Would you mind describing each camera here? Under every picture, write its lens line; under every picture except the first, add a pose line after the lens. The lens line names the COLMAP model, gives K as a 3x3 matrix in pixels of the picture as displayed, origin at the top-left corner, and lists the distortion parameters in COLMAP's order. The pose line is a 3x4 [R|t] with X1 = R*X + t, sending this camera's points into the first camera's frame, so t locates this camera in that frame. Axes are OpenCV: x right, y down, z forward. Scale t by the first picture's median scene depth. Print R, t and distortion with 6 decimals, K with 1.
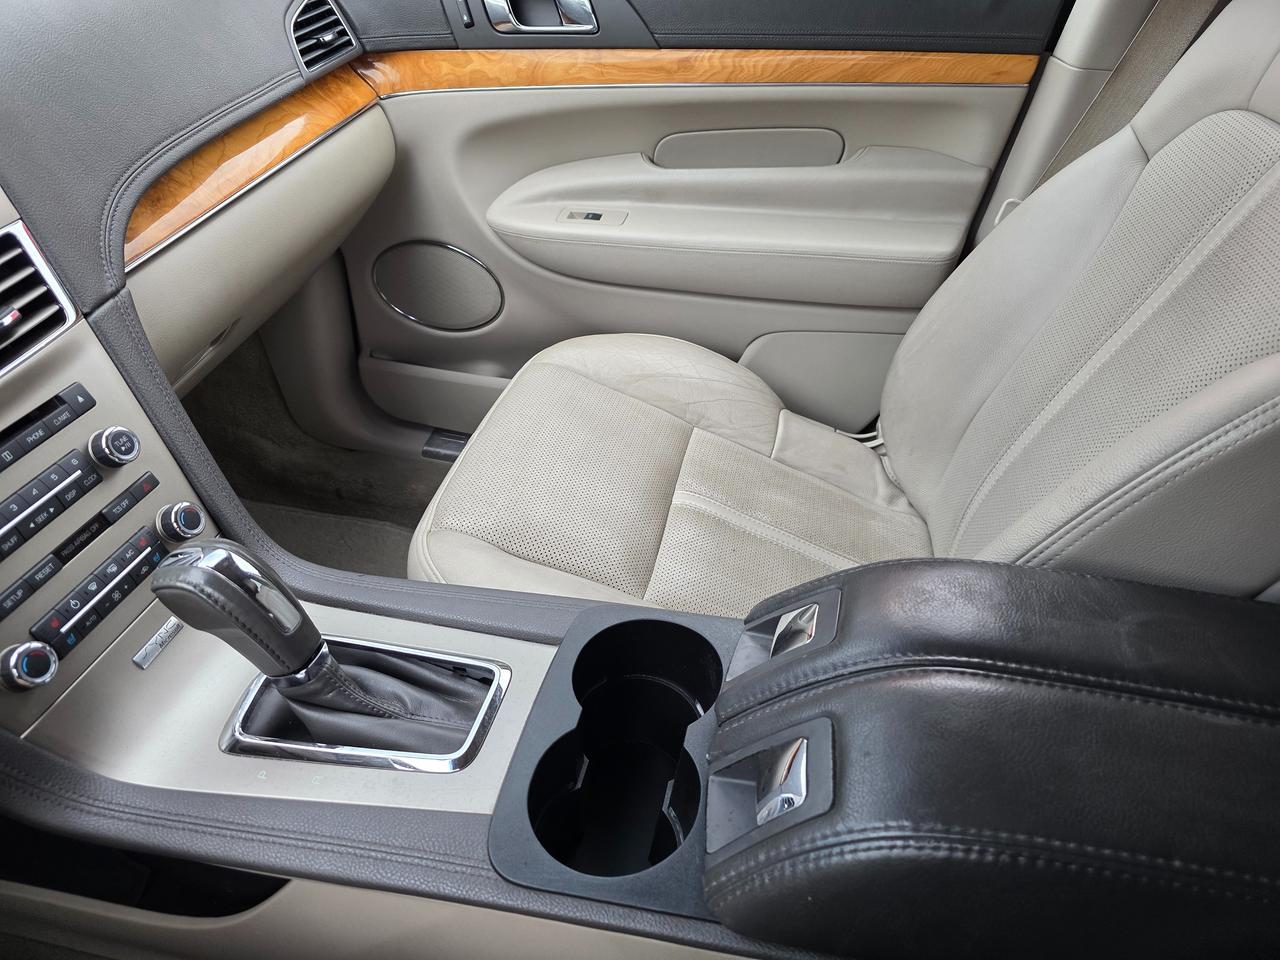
lens RADIAL K [[873.5, 0, 644.2], [0, 873.5, 453.8], [0, 0, 1]] dist [0.034234, -0.032839]
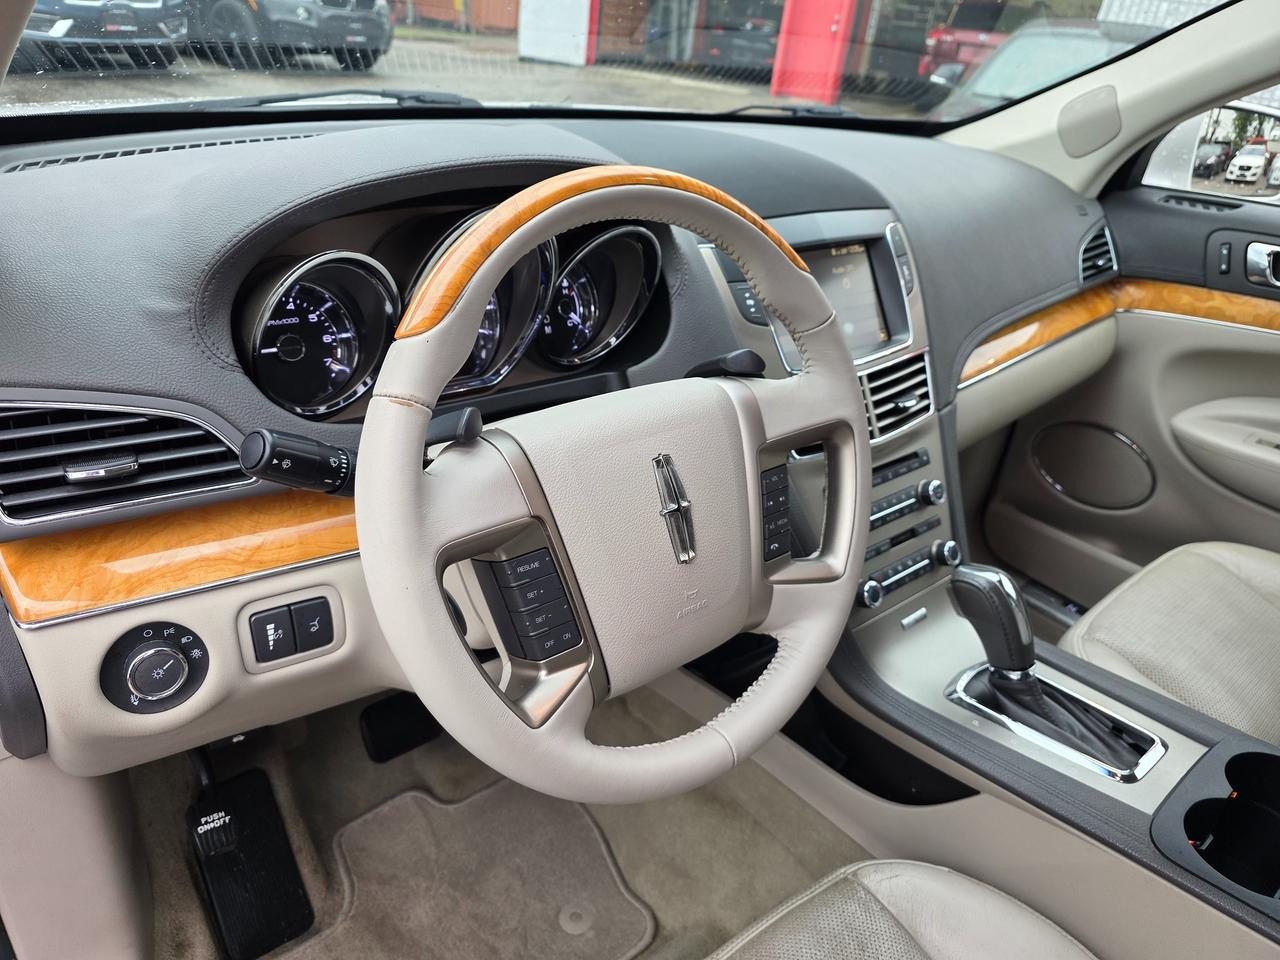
lens RADIAL K [[873.5, 0, 620.1], [0, 873.5, 480.0], [0, 0, 1]] dist [0.034234, -0.032839]
pose [[0.791947, 0.310283, -0.525875, -0.221388], [-0.389429, 0.920023, -0.043622, 0.249967], [0.470282, 0.239337, 0.849443, -0.578301]]
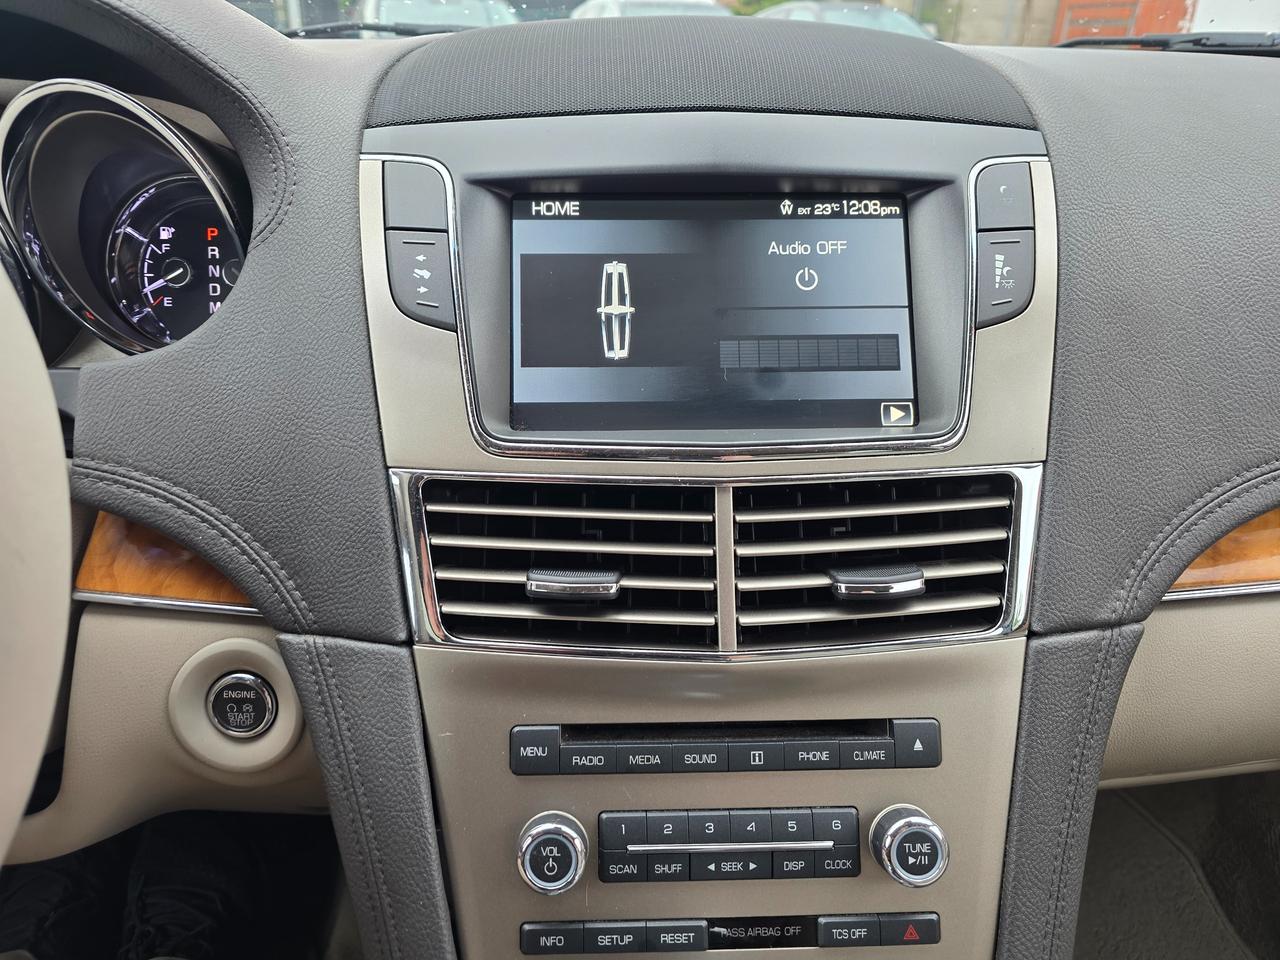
lens RADIAL K [[873.5, 0, 628.6], [0, 873.5, 465.3], [0, 0, 1]] dist [0.034234, -0.032839]
pose [[0.253682, 0.348242, -0.902426, -0.212870], [-0.547513, 0.820802, 0.162832, -0.199350], [0.797418, 0.452782, 0.398890, 0.503710]]
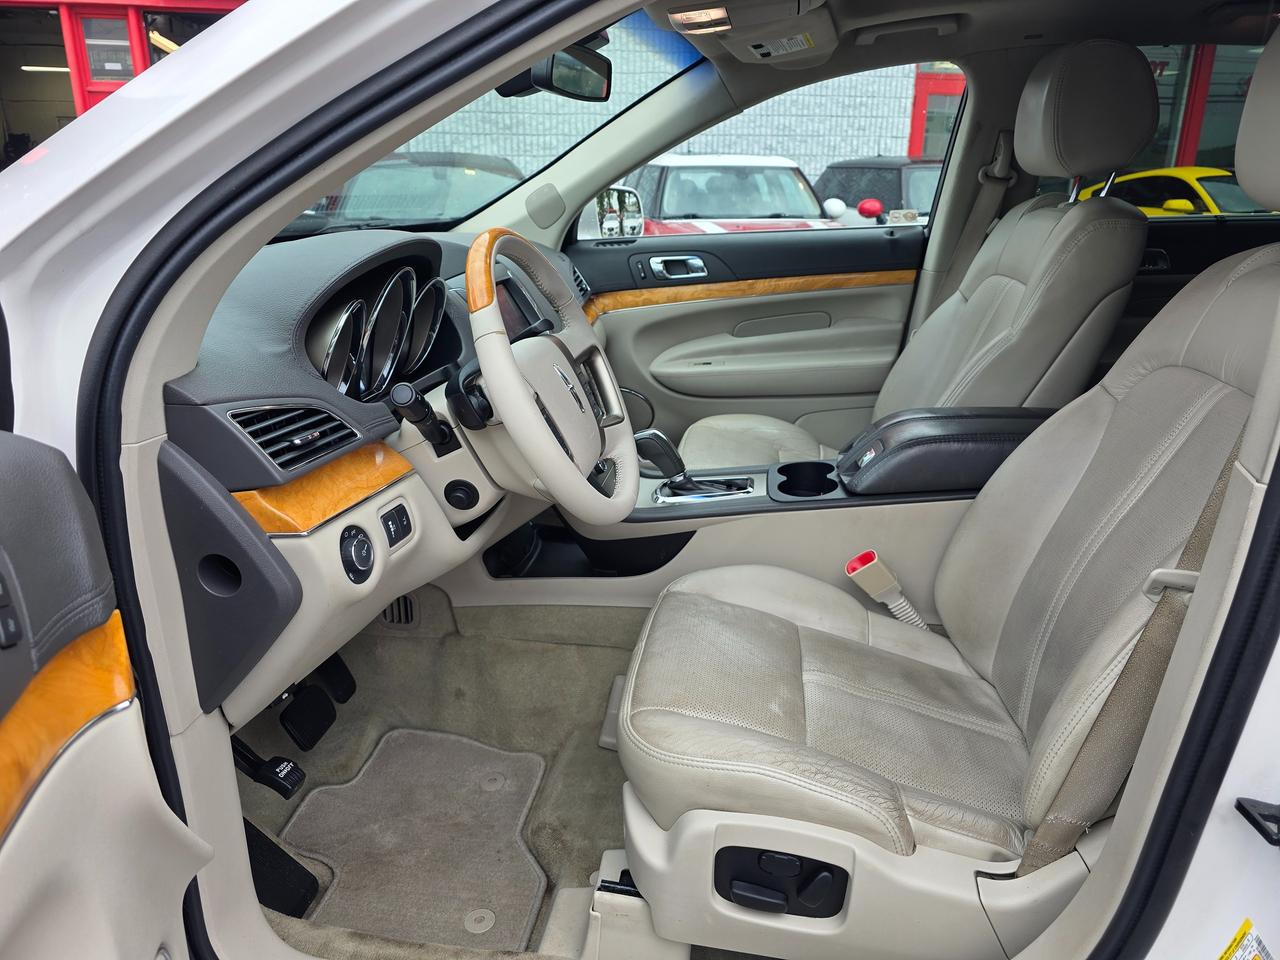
lens RADIAL K [[873.5, 0, 627.1], [0, 873.5, 472.0], [0, 0, 1]] dist [0.034234, -0.032839]
pose [[0.996441, -0.073335, 0.041567, -0.597514], [0.082006, 0.957483, -0.276587, 0.862553], [-0.019516, 0.279011, 0.960089, -1.417370]]
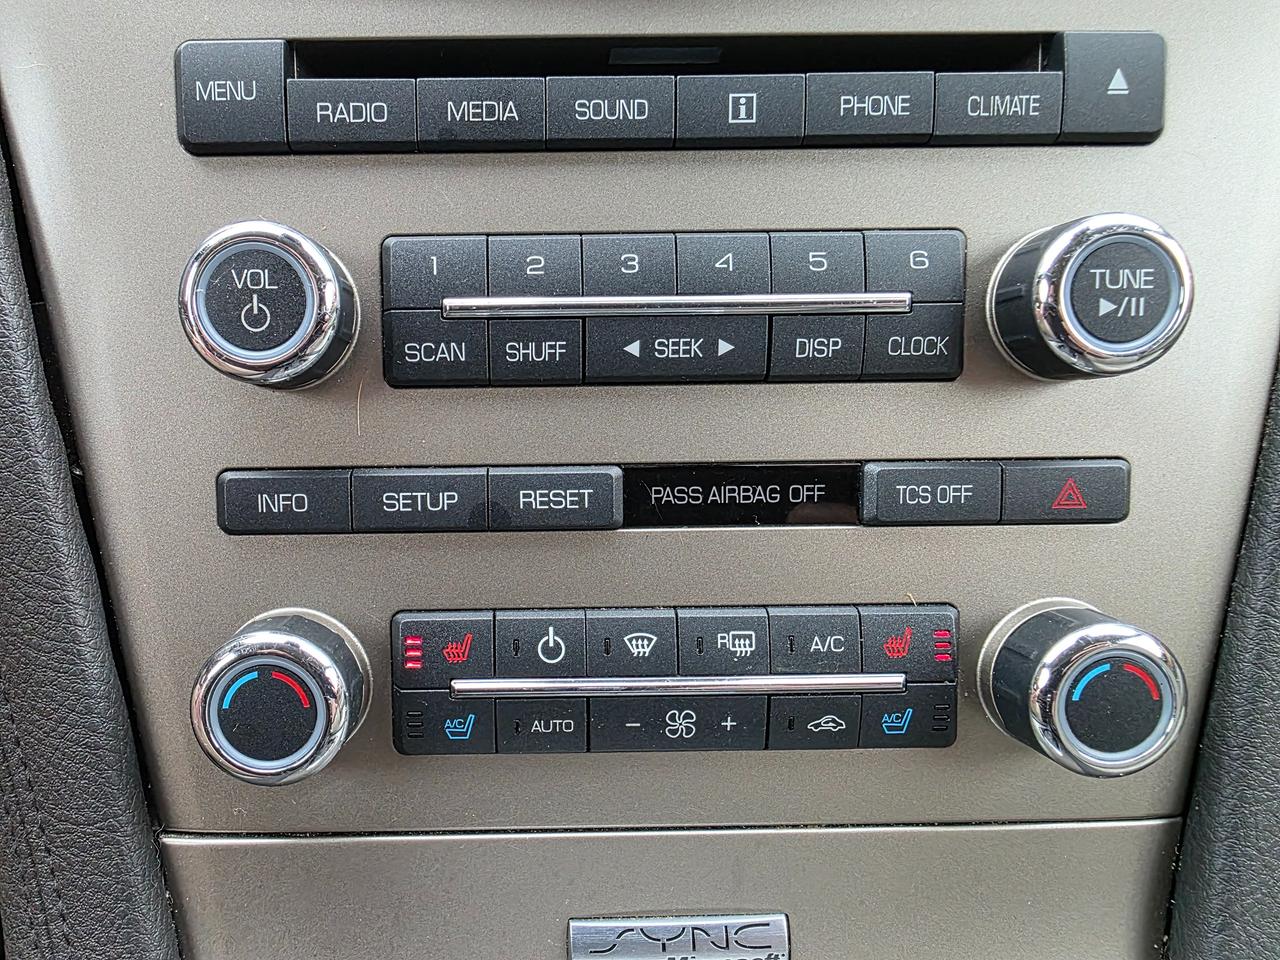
lens RADIAL K [[848.5, 0, 563.4], [0, 848.5, 460.0], [0, 0, 1]] dist [0.008042, -0.004276]
pose [[0.231879, 0.493716, -0.838139, -0.401332], [-0.542855, 0.780651, 0.309665, 0.032763], [0.807180, 0.383183, 0.449033, 0.771883]]
